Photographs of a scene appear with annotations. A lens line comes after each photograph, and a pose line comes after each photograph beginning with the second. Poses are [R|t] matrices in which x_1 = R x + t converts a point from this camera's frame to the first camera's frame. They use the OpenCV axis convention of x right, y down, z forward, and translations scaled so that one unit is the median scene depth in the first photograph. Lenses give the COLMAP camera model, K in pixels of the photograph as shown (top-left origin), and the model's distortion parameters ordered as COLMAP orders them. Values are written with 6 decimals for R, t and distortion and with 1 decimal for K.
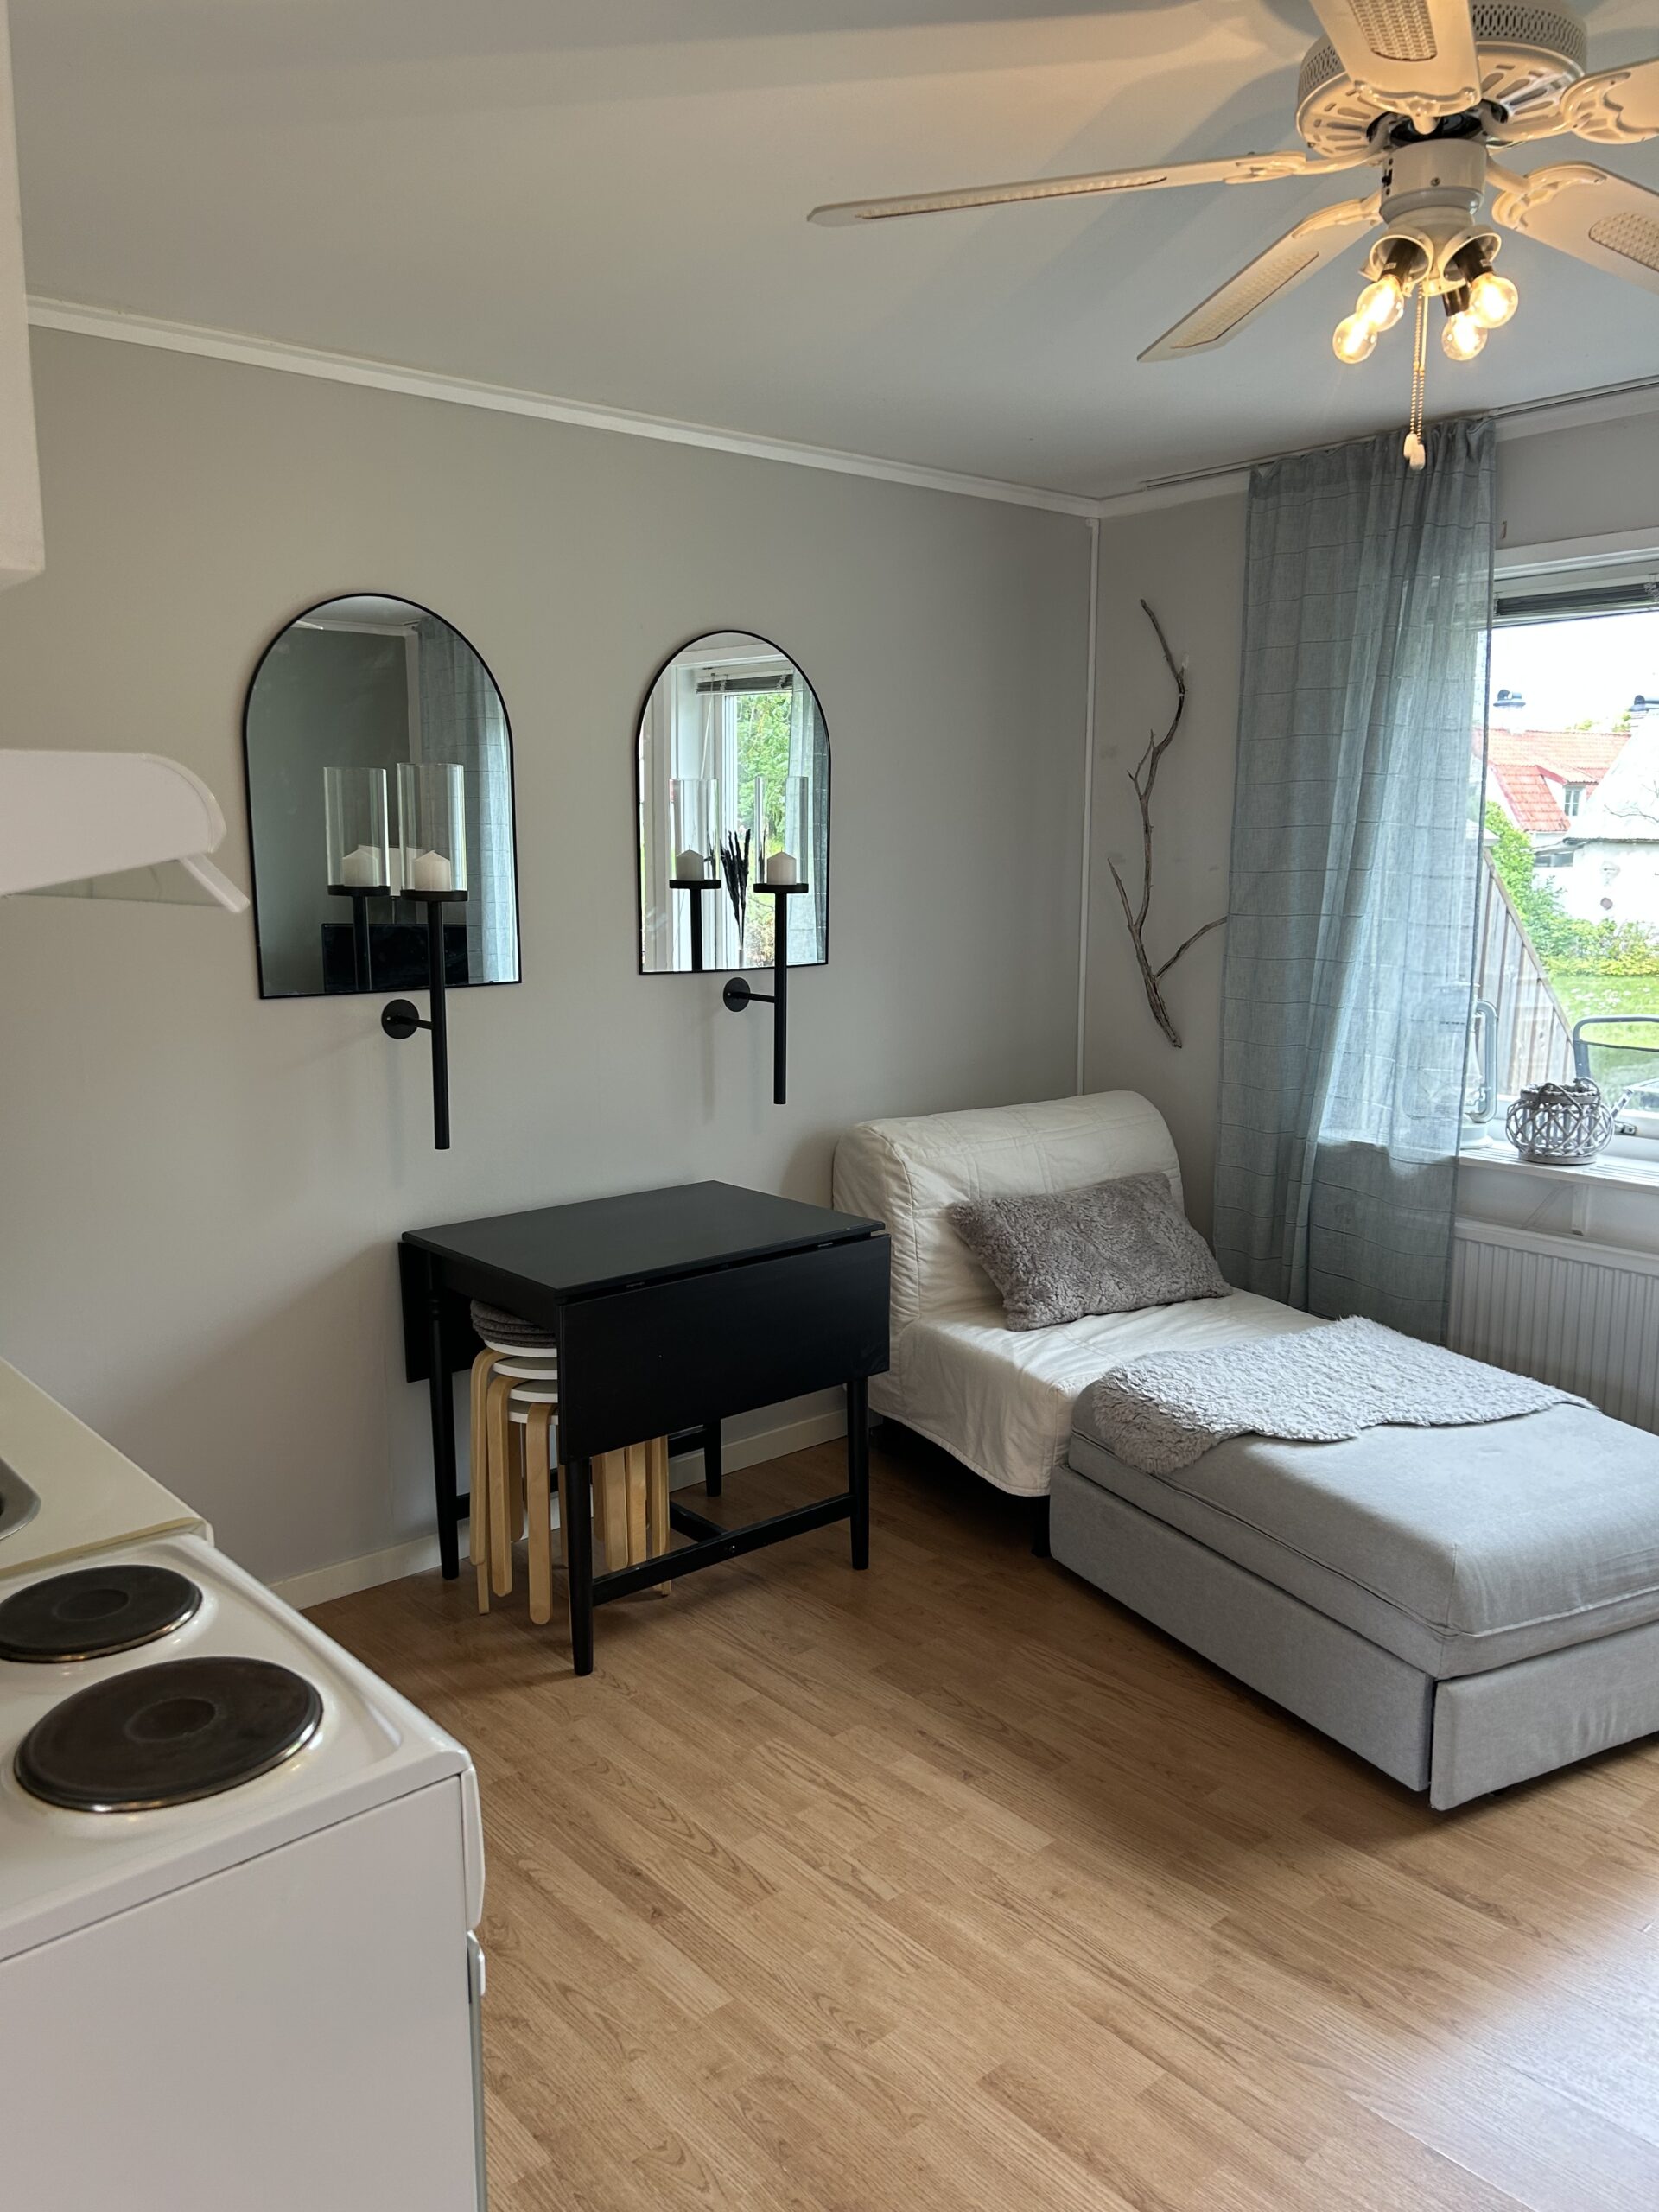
lens RADIAL K [[1632.8, 0, 821.7], [0, 1632.8, 1116.2], [0, 0, 1]] dist [0.039400, -0.051935]
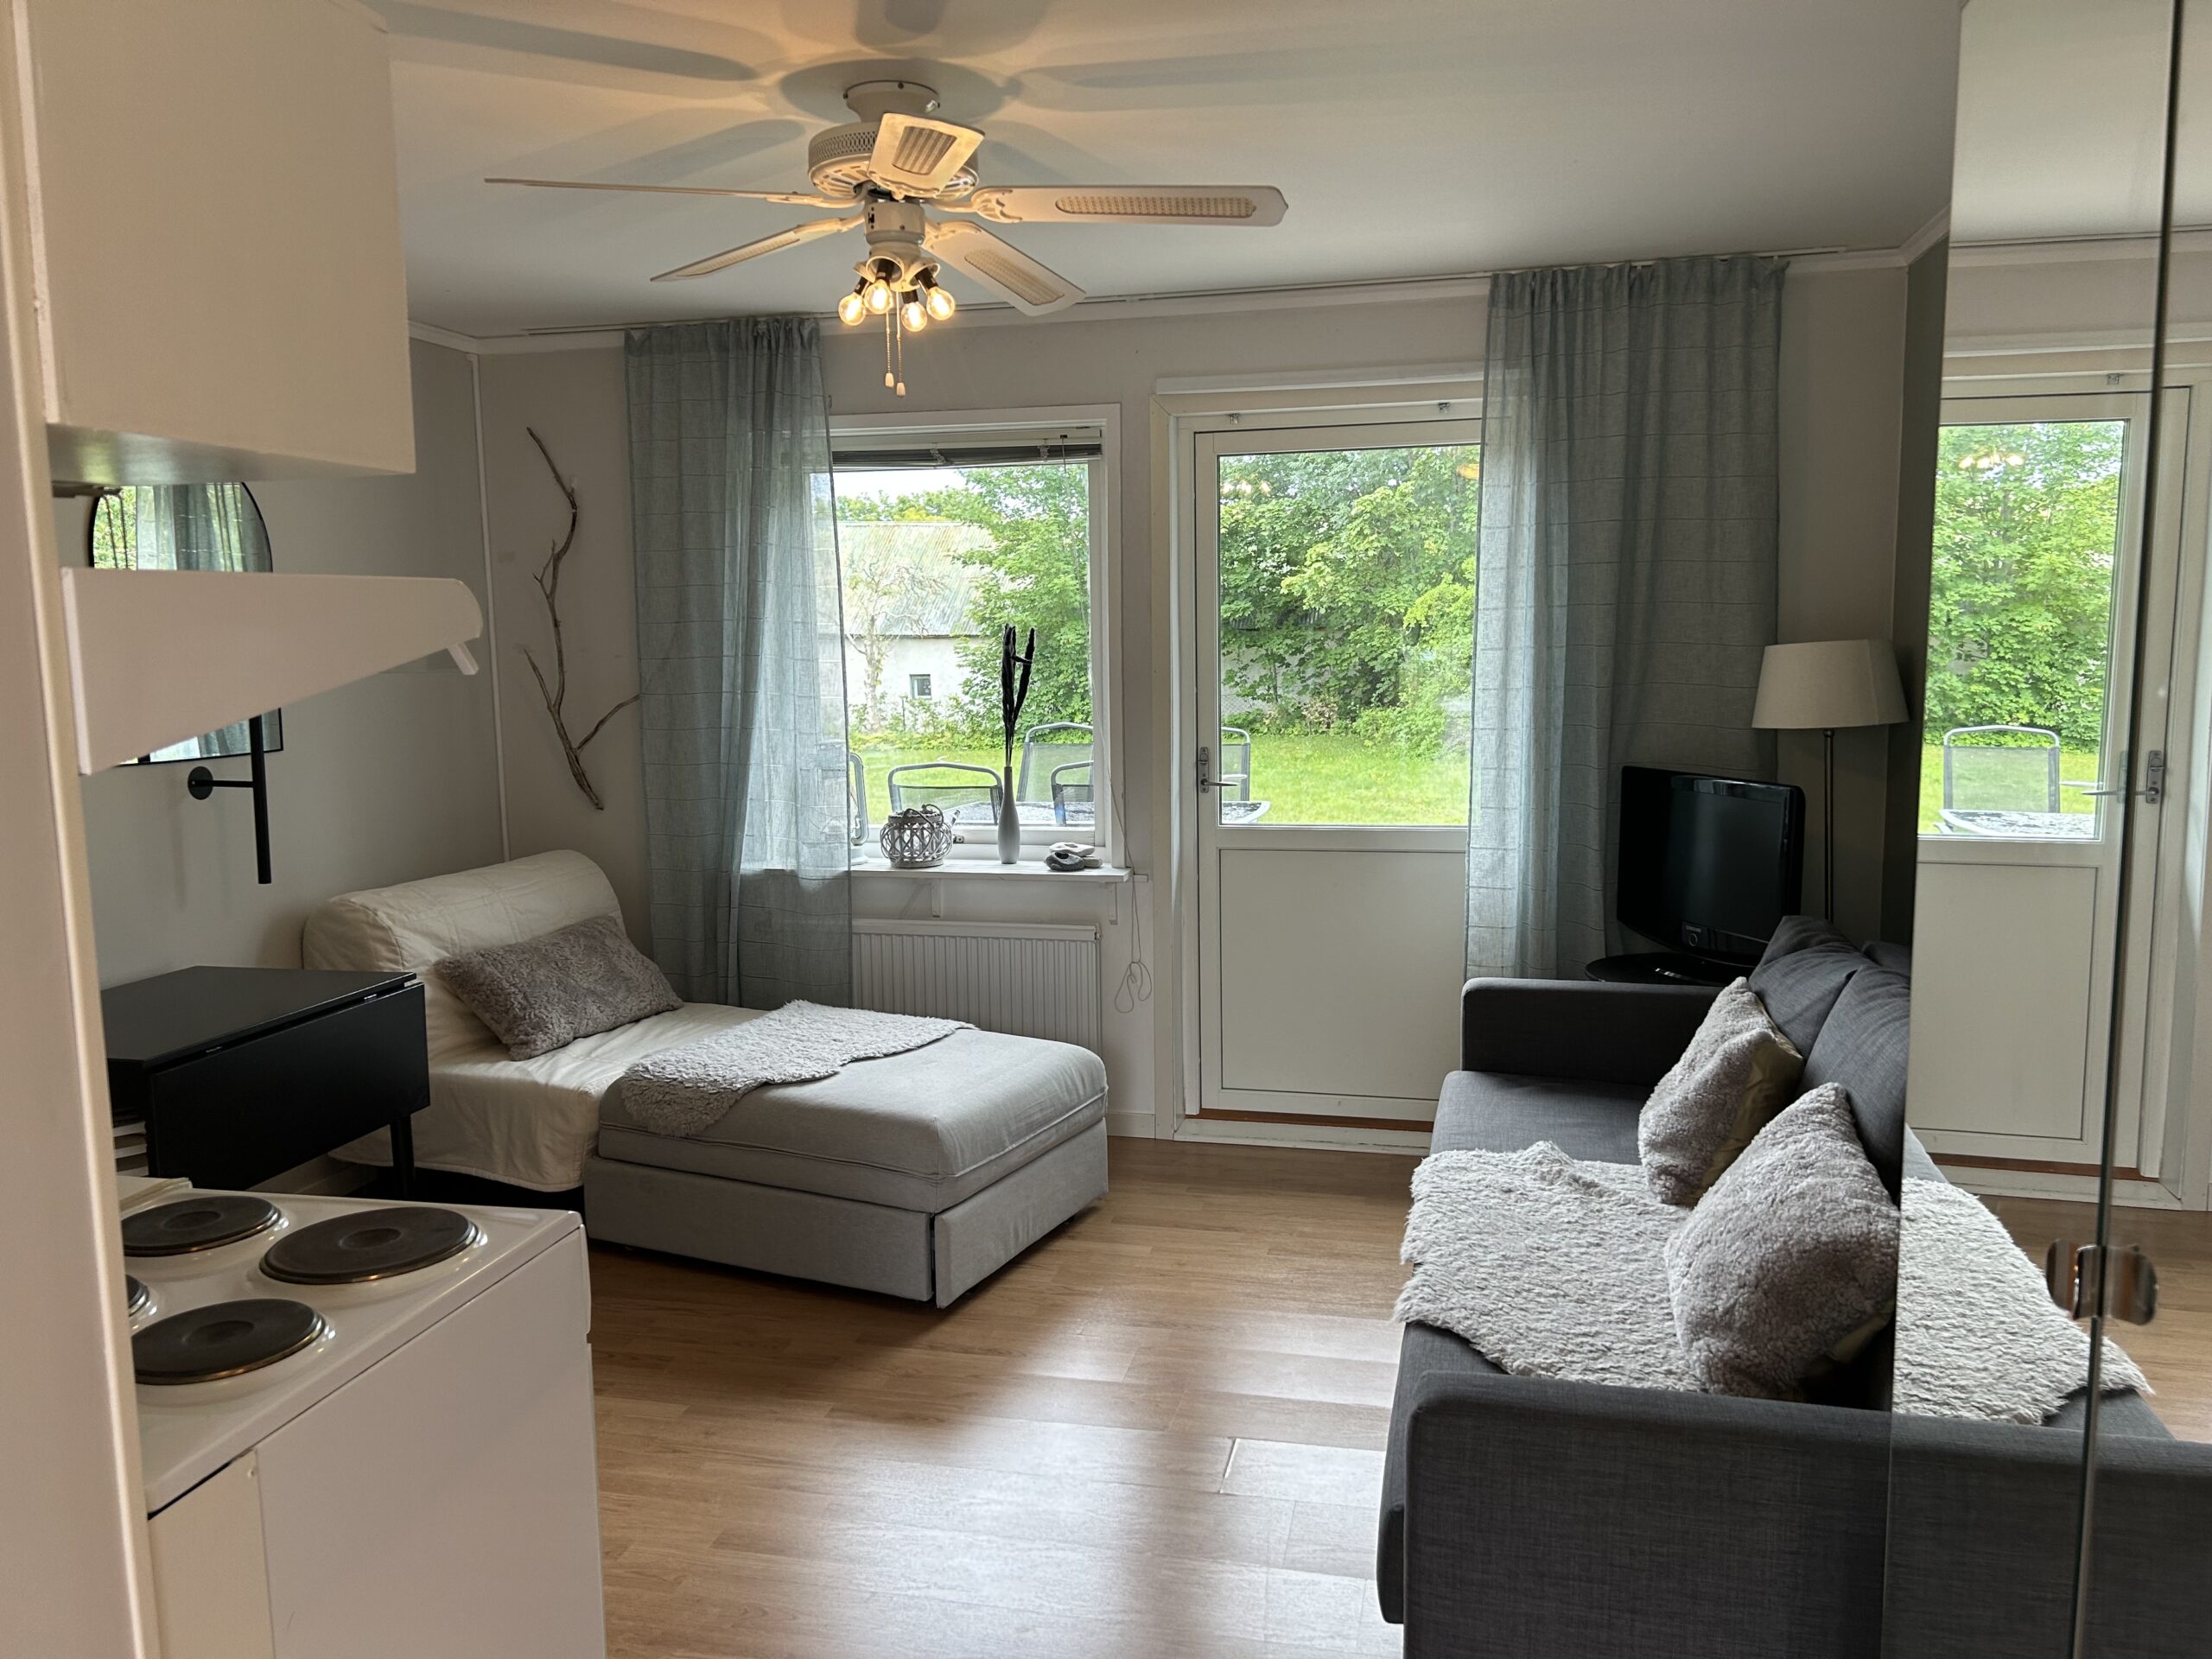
lens RADIAL K [[1632.8, 0, 1106.0], [0, 1632.8, 829.5], [0, 0, 1]] dist [0.039400, -0.051935]
pose [[0.801423, -0.081869, 0.592468, -0.218286], [0.110928, 0.993747, -0.012733, 0.031130], [-0.587720, 0.075926, 0.805494, -0.175410]]
